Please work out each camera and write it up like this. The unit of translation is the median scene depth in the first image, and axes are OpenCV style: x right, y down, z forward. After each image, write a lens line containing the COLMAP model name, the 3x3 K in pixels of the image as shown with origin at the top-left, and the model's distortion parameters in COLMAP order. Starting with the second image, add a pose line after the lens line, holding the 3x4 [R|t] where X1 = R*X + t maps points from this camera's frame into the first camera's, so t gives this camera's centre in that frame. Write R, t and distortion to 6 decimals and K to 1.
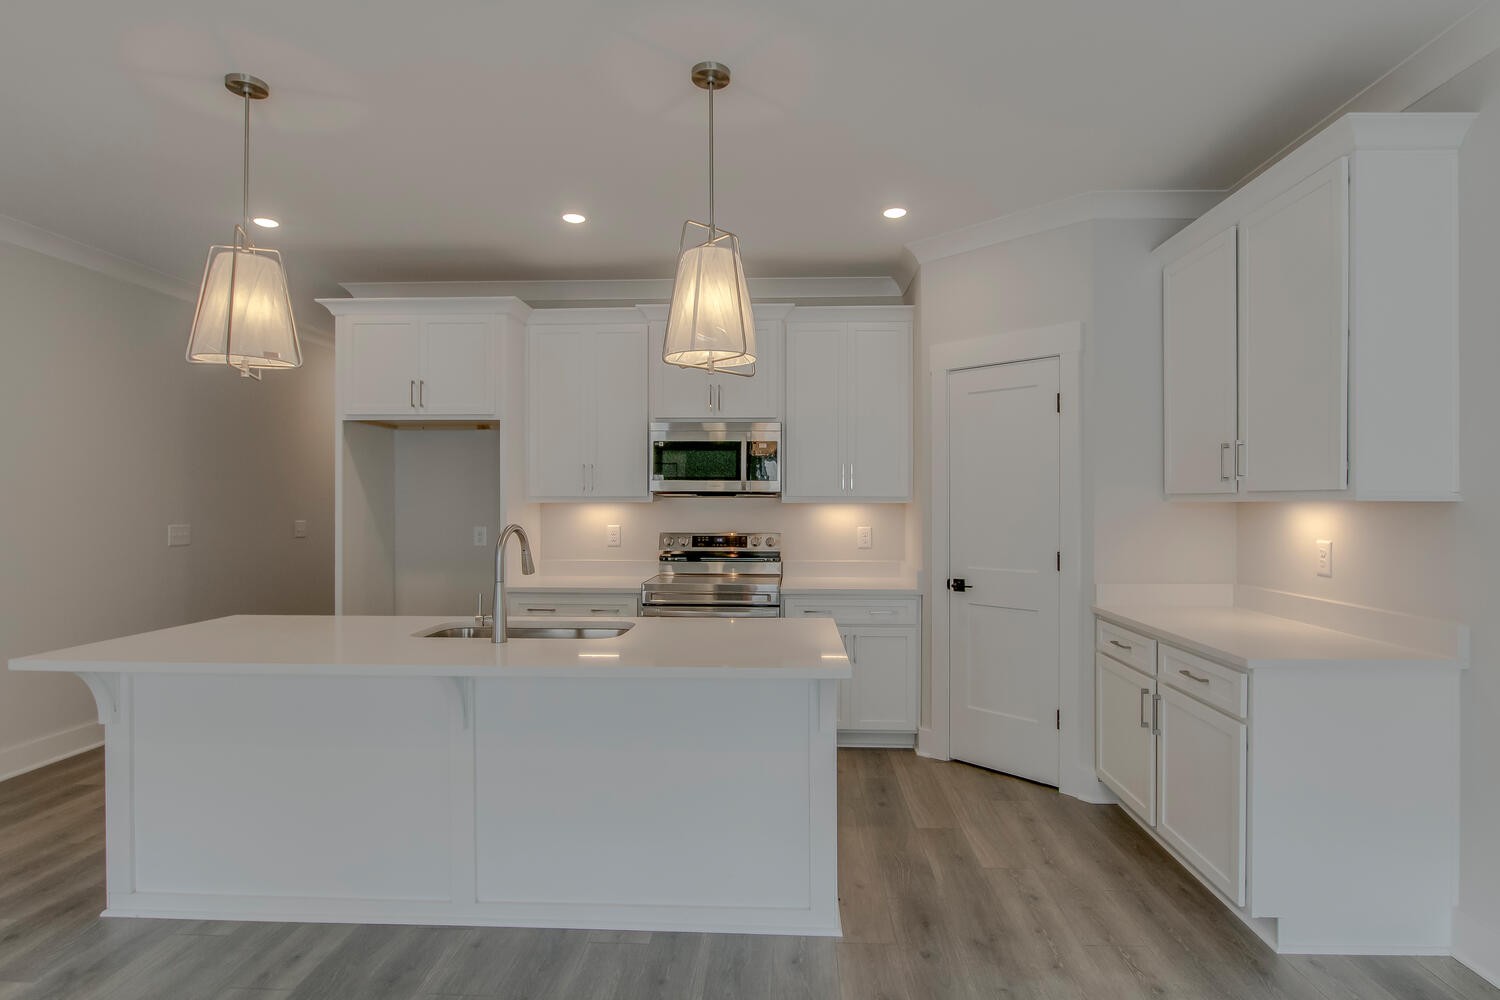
lens RADIAL K [[755.7, 0, 755.5], [0, 755.7, 506.0], [0, 0, 1]] dist [-0.055662, 0.000347]
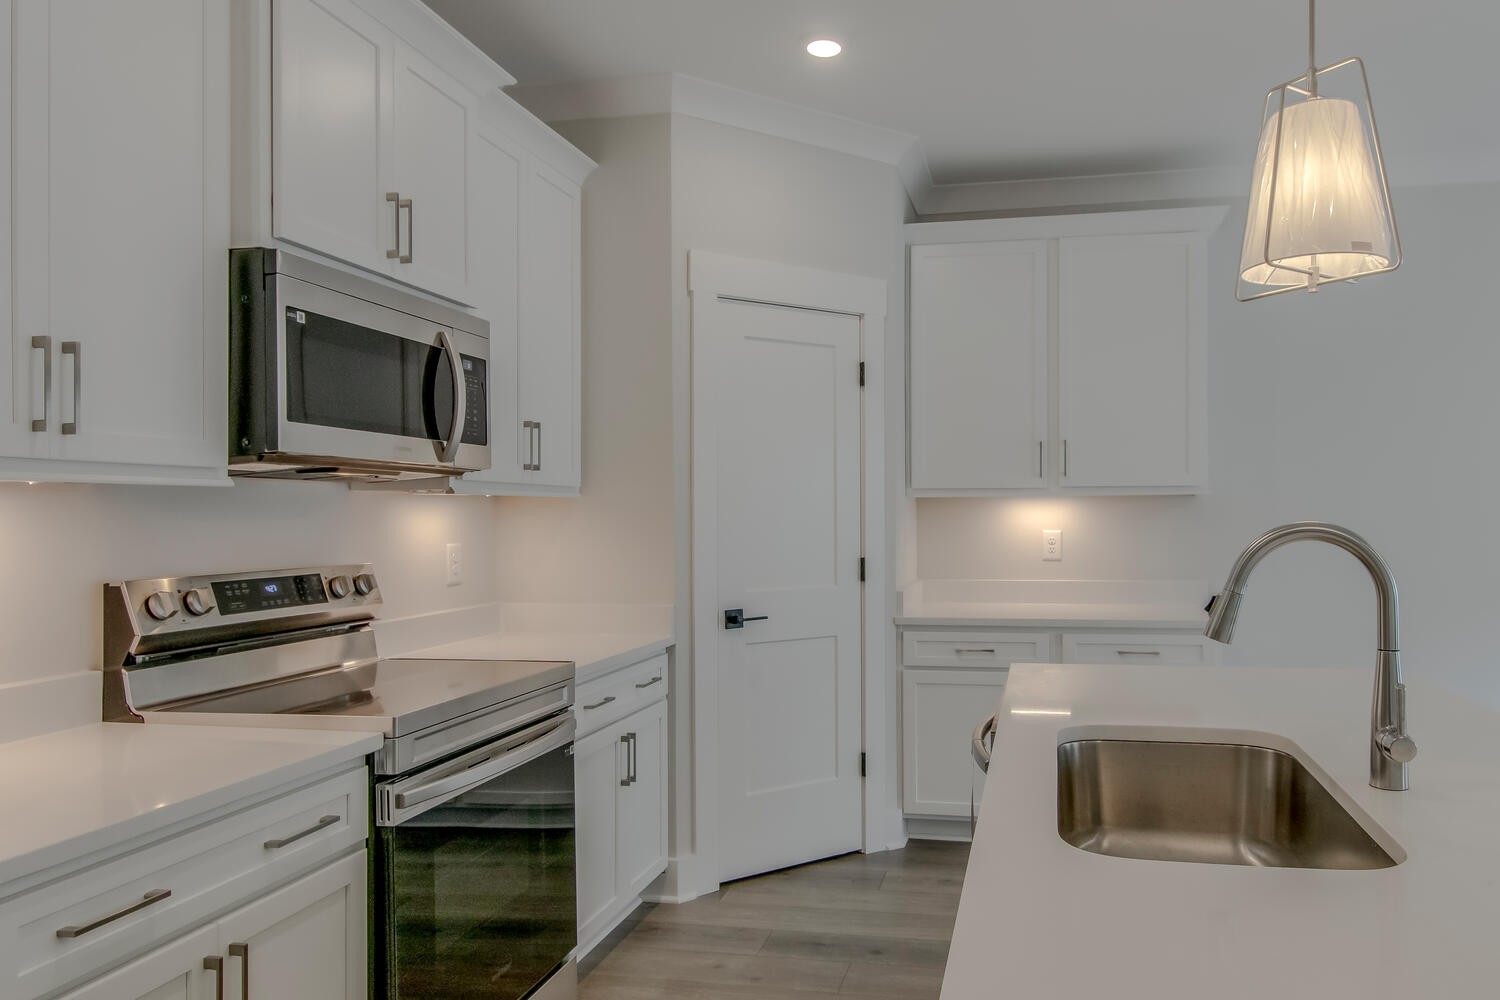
lens RADIAL K [[1059.4, 0, 750.3], [0, 1059.4, 508.0], [0, 0, 1]] dist [0.003583, 0.002954]
pose [[0.157566, 0.005178, 0.987495, -0.622981], [0.010085, 0.999926, -0.006853, 0.012177], [-0.987457, 0.011039, 0.157502, 0.777699]]
